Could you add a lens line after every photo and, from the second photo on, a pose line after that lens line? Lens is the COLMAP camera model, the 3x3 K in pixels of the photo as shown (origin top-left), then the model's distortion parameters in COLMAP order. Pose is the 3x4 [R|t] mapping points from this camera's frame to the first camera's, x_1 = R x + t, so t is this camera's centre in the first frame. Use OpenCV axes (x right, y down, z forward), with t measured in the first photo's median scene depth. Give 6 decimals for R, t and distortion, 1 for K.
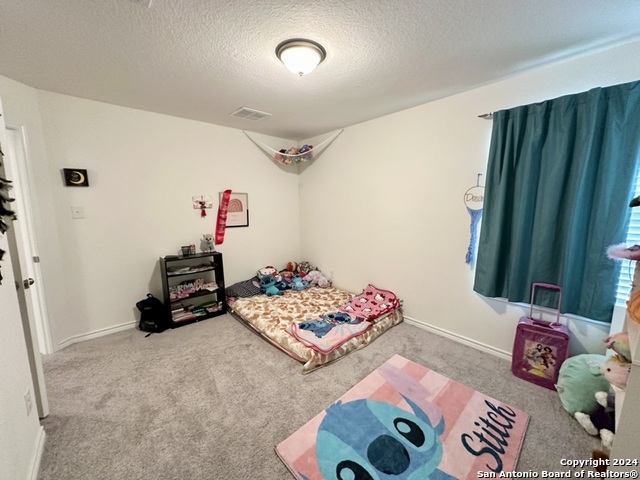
lens RADIAL K [[256.1, 0, 320.2], [0, 256.1, 241.7], [0, 0, 1]] dist [-0.003549, 0.000926]
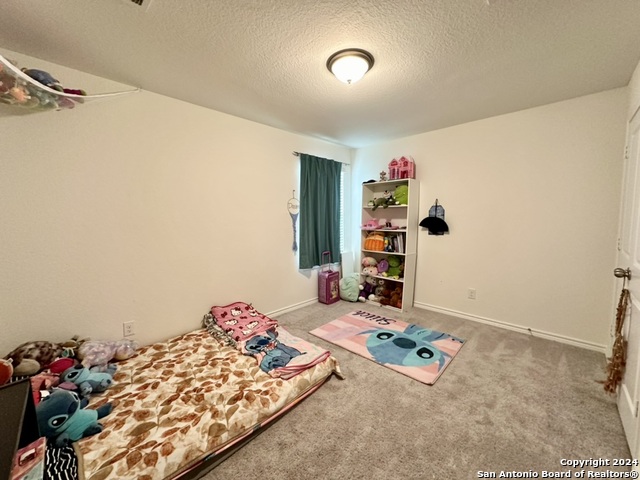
lens RADIAL K [[256.1, 0, 320.0], [0, 256.1, 239.2], [0, 0, 1]] dist [-0.003549, 0.000926]
pose [[-0.058080, -0.082654, 0.994884, -0.870376], [0.155626, 0.983634, 0.090805, -0.093078], [-0.986107, 0.160103, -0.044266, 0.934137]]
